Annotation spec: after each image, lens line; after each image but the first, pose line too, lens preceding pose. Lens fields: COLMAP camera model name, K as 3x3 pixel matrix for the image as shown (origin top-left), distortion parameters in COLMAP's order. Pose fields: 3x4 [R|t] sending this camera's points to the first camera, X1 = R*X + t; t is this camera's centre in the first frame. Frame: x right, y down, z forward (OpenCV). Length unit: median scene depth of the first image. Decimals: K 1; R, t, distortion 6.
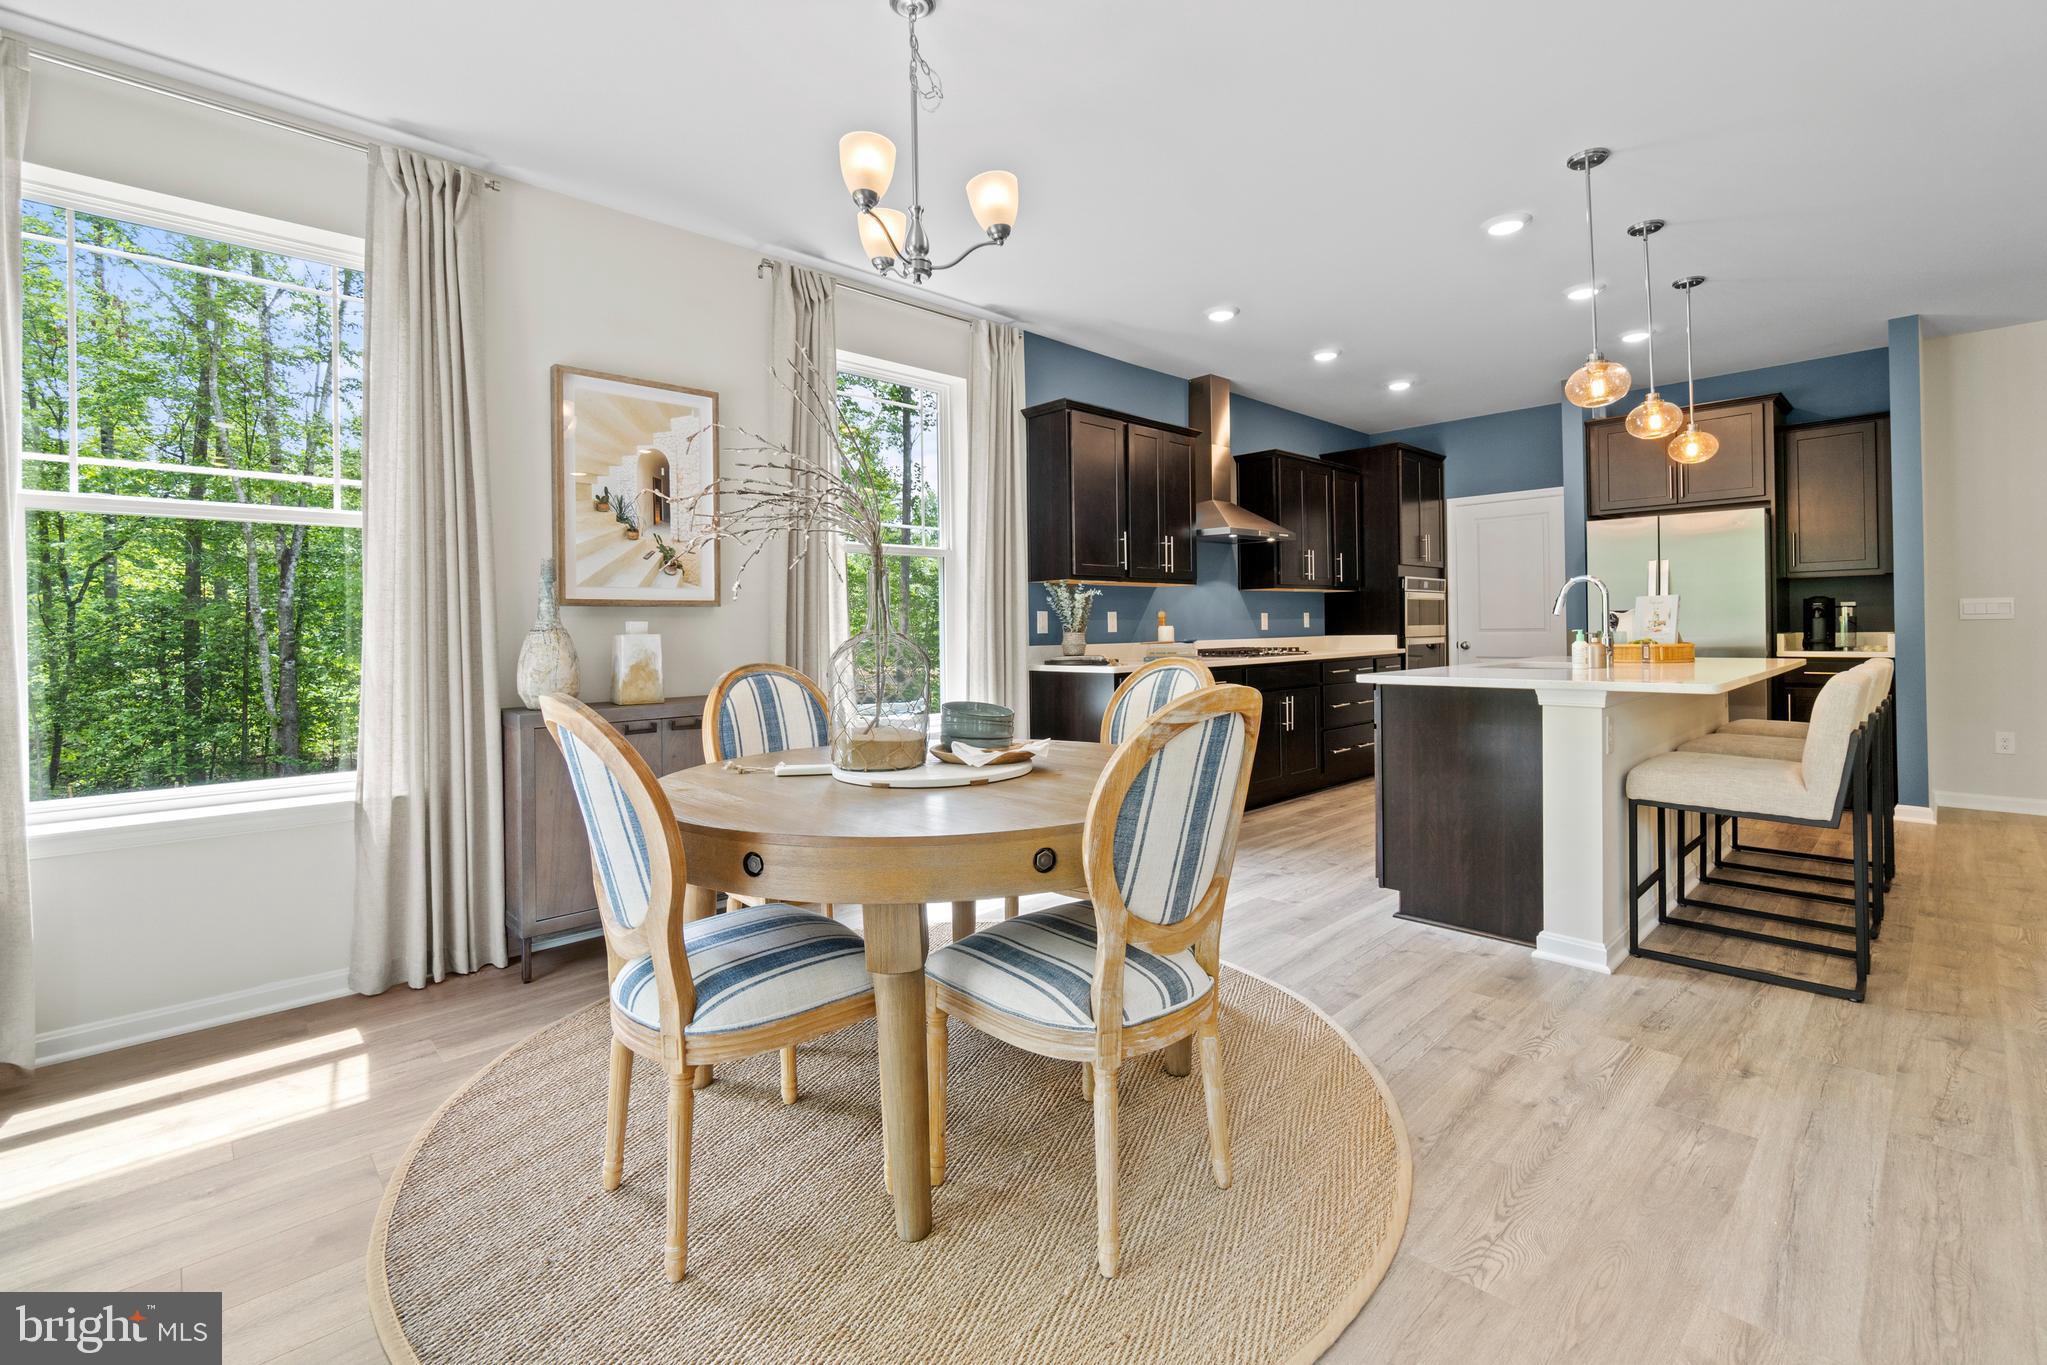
lens RADIAL K [[887.7, 0, 1024.4], [0, 887.7, 631.1], [0, 0, 1]] dist [-0.011841, 0.002913]
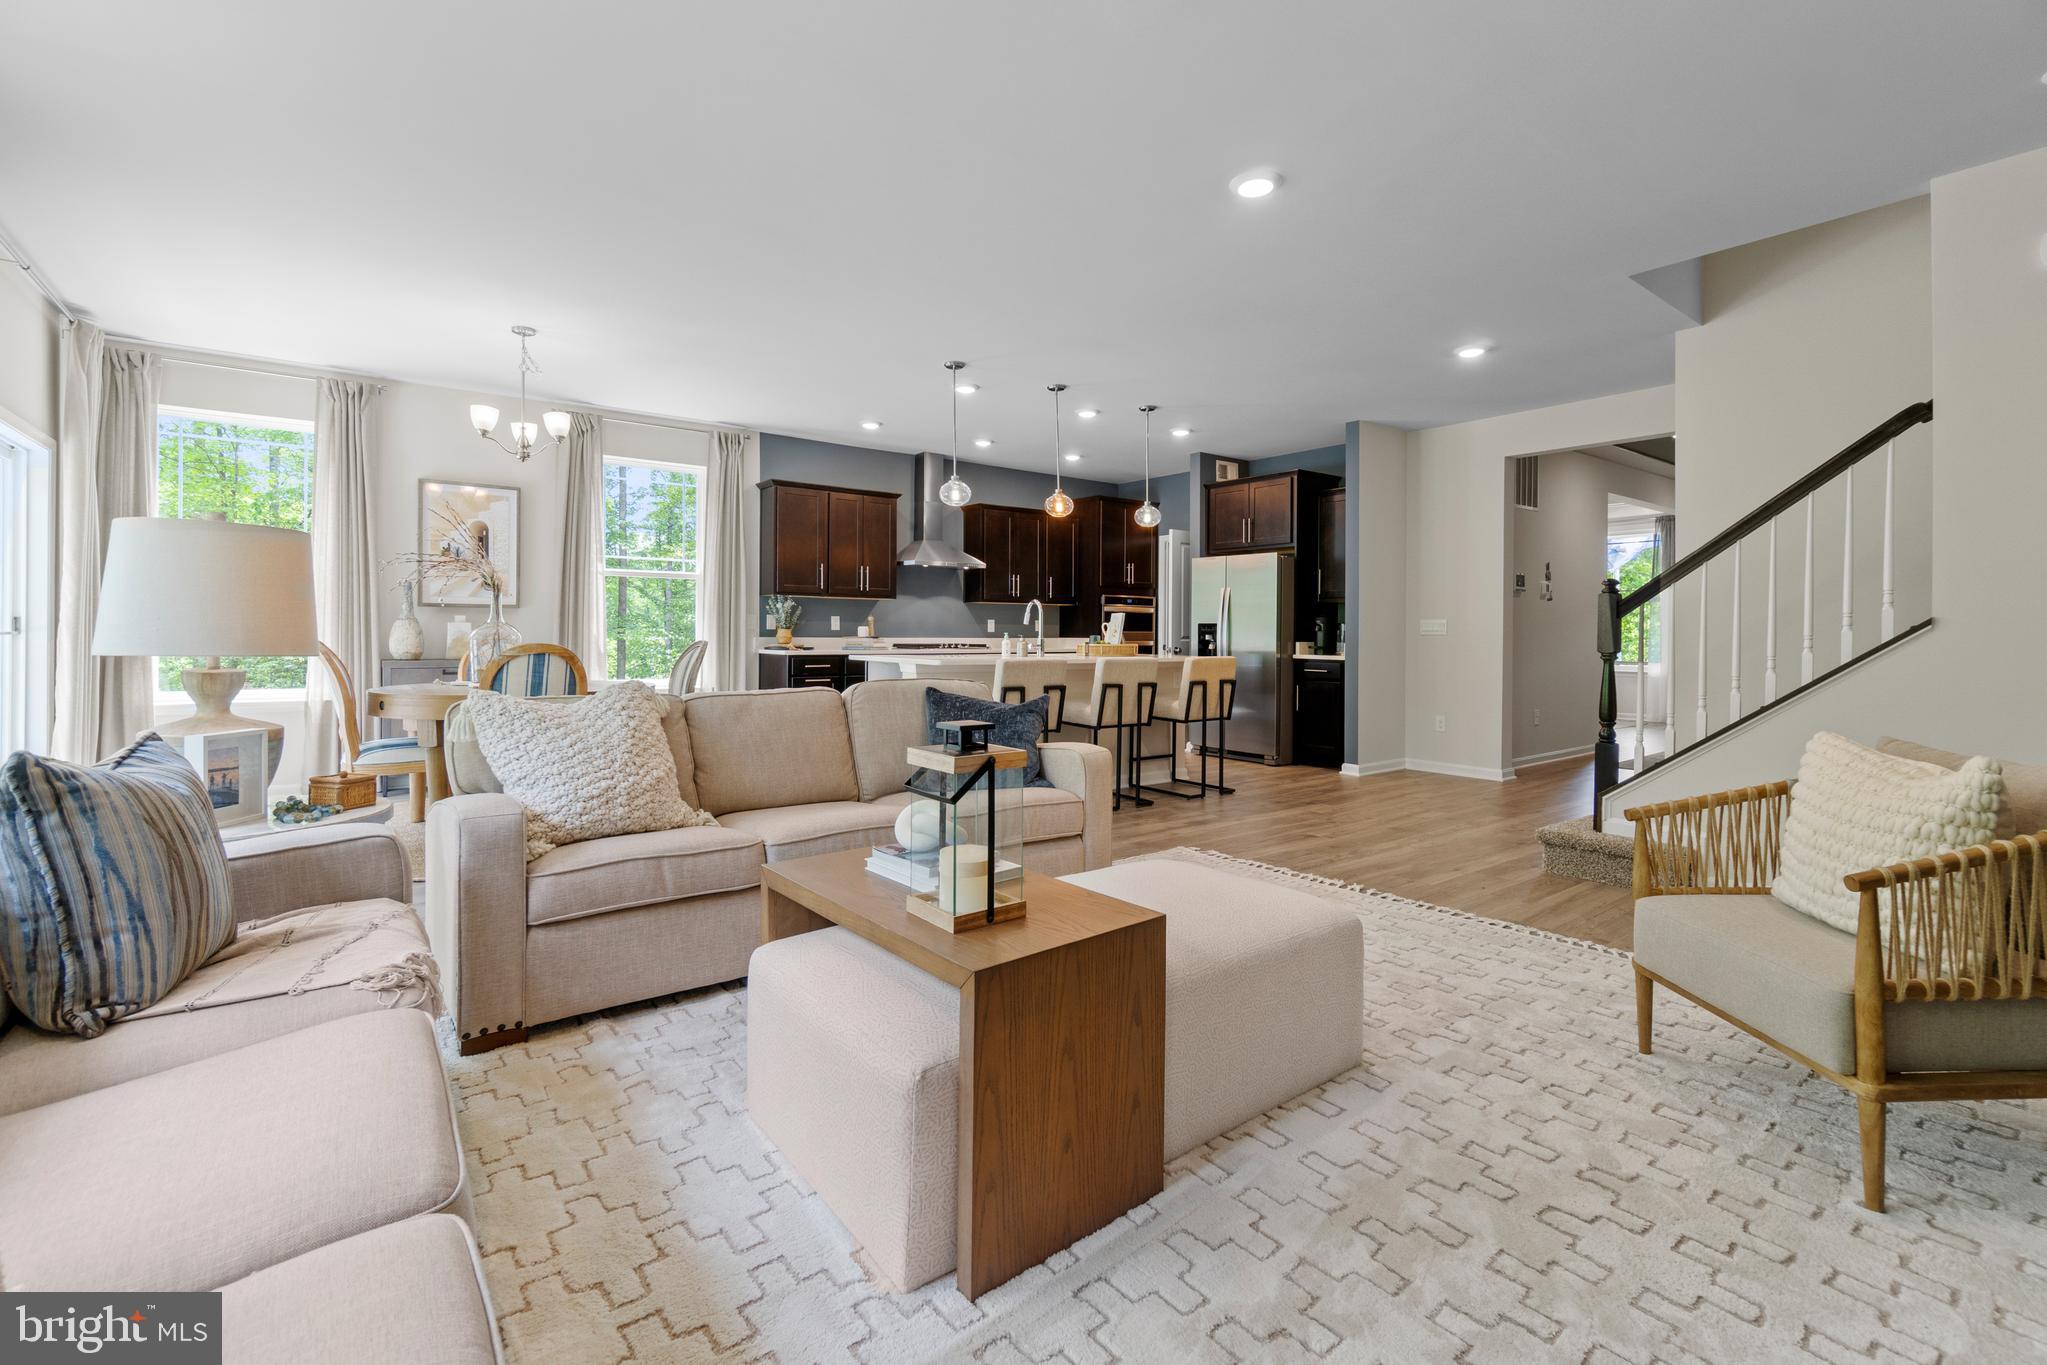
lens RADIAL K [[887.7, 0, 1024.6], [0, 887.7, 639.2], [0, 0, 1]] dist [-0.011841, 0.002913]
pose [[0.994095, 0.024527, -0.105708, 0.577873], [-0.023896, 0.999688, 0.007232, -0.001889], [0.105853, -0.004663, 0.994371, -0.443411]]
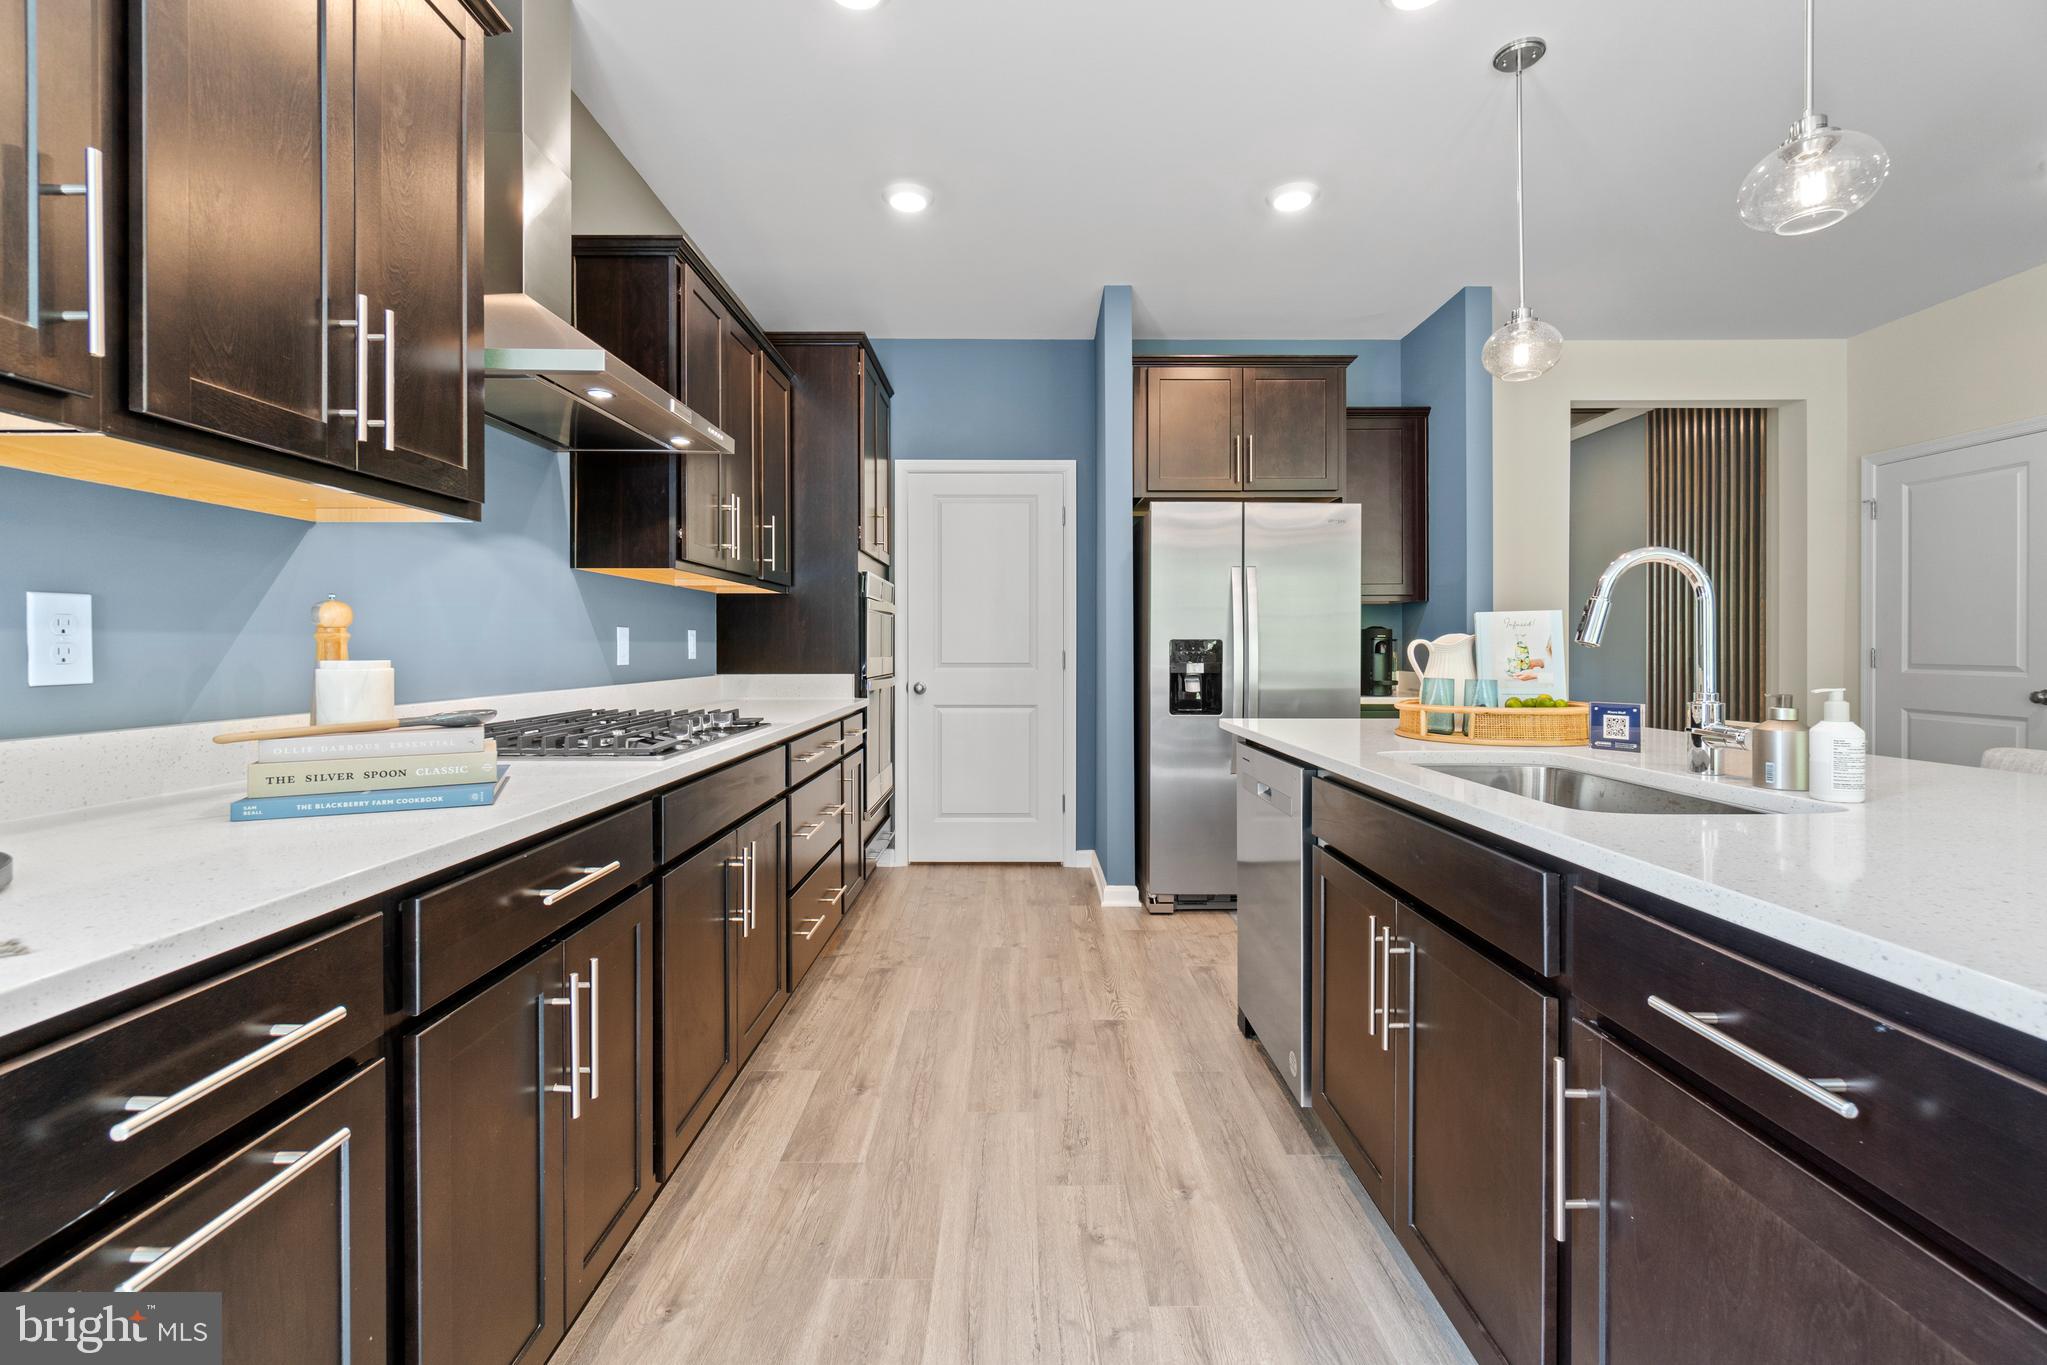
lens RADIAL K [[887.7, 0, 1002.9], [0, 887.7, 642.1], [0, 0, 1]] dist [-0.011841, 0.002913]
pose [[0.701273, 0.020464, 0.712599, 0.108742], [-0.009019, 0.999763, -0.019835, -0.007087], [-0.712835, 0.007482, 0.701291, 0.683512]]
